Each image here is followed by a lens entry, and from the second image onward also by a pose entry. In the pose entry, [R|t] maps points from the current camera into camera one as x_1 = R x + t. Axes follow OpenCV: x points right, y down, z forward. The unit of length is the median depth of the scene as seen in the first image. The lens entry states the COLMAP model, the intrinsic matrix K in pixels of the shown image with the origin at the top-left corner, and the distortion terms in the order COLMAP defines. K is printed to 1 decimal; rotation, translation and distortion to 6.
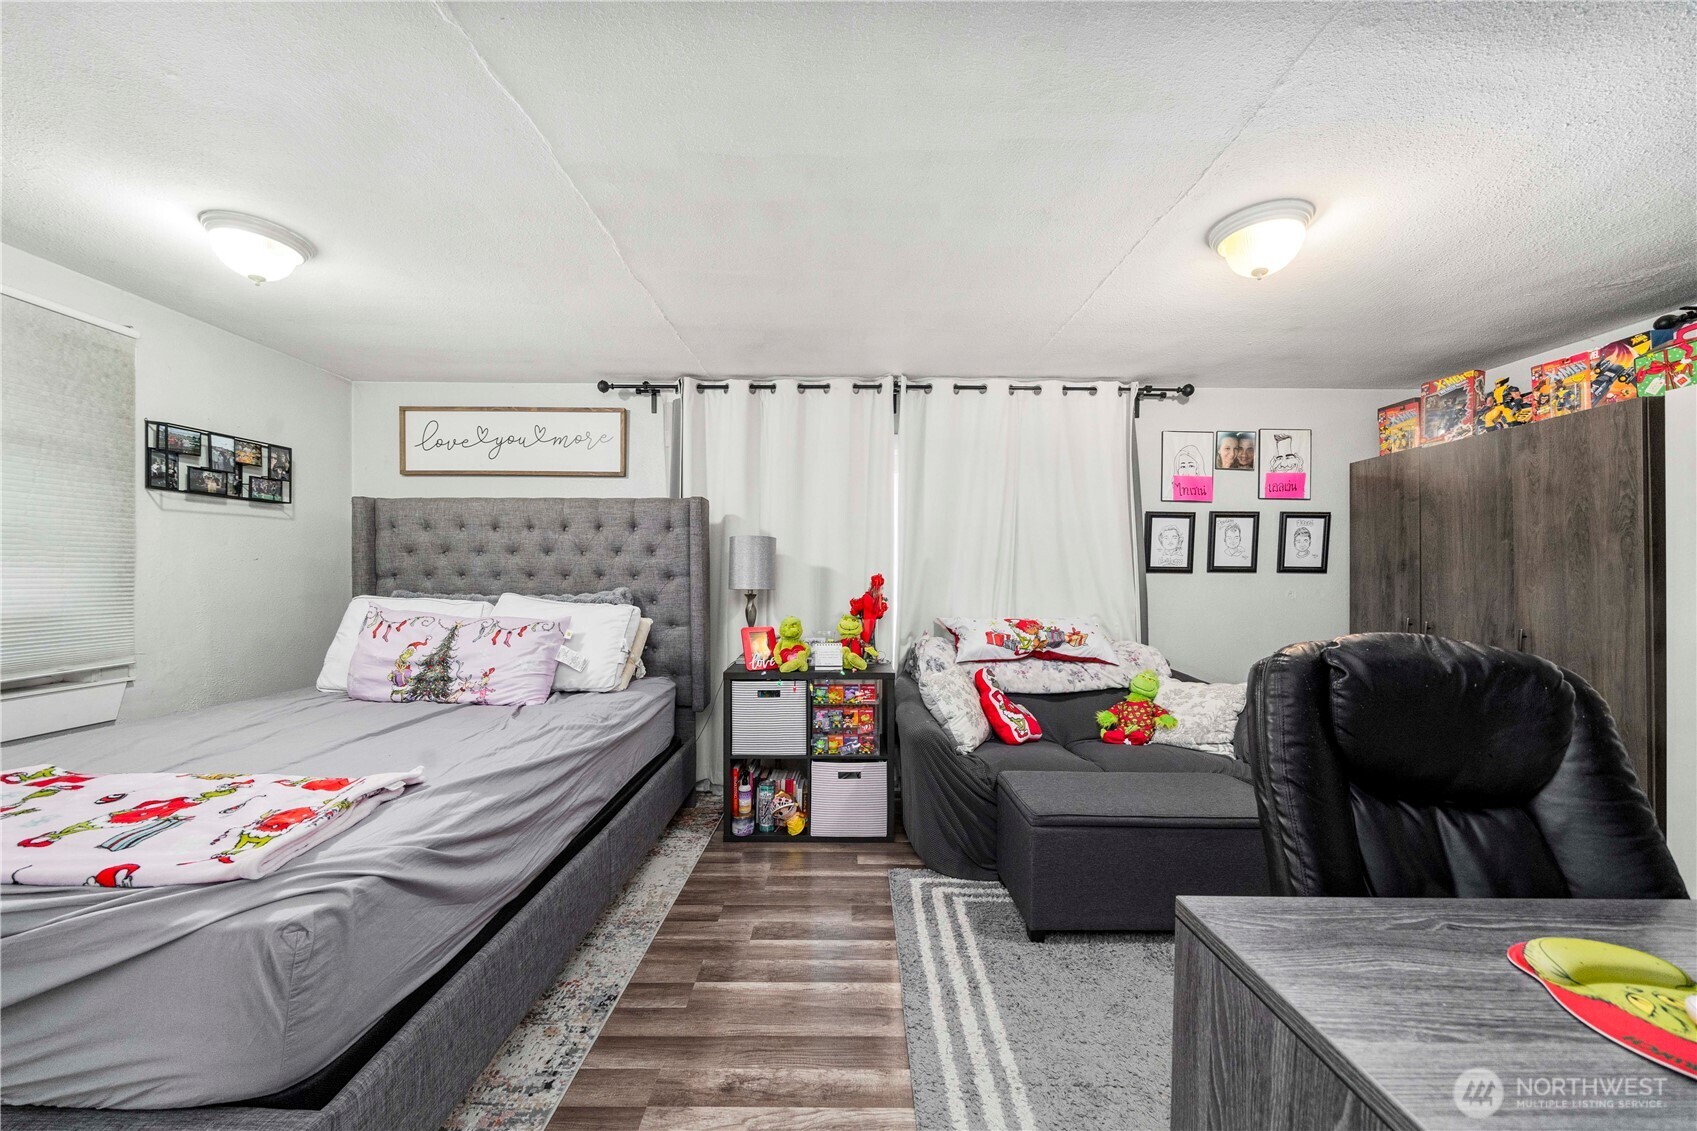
lens RADIAL K [[590.3, 0, 850.0], [0, 590.3, 576.7], [0, 0, 1]] dist [-0.001431, -0.000061]
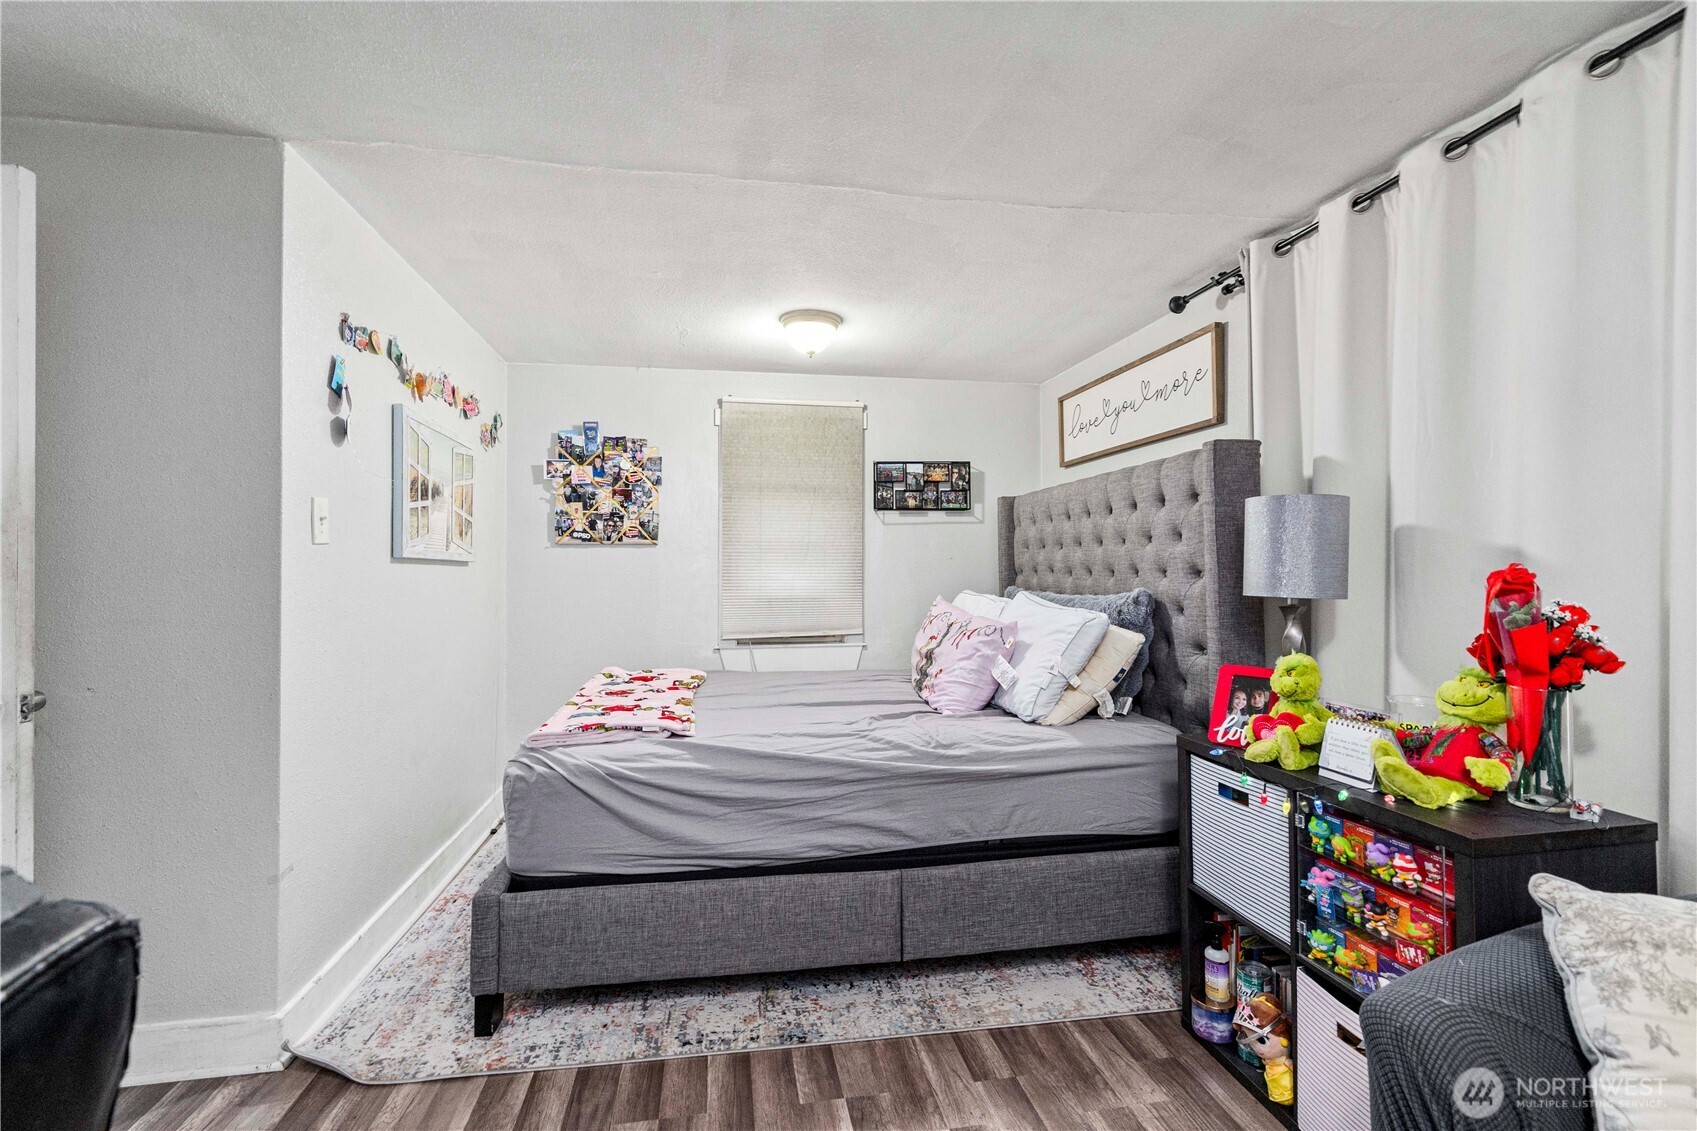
lens RADIAL K [[739.5, 0, 845.9], [0, 739.5, 558.7], [0, 0, 1]] dist [0.004579, -0.000203]
pose [[0.170736, -0.018336, -0.985146, 0.460531], [0.000416, 0.999828, -0.018537, -0.000997], [0.985317, 0.002755, 0.170715, 0.541823]]
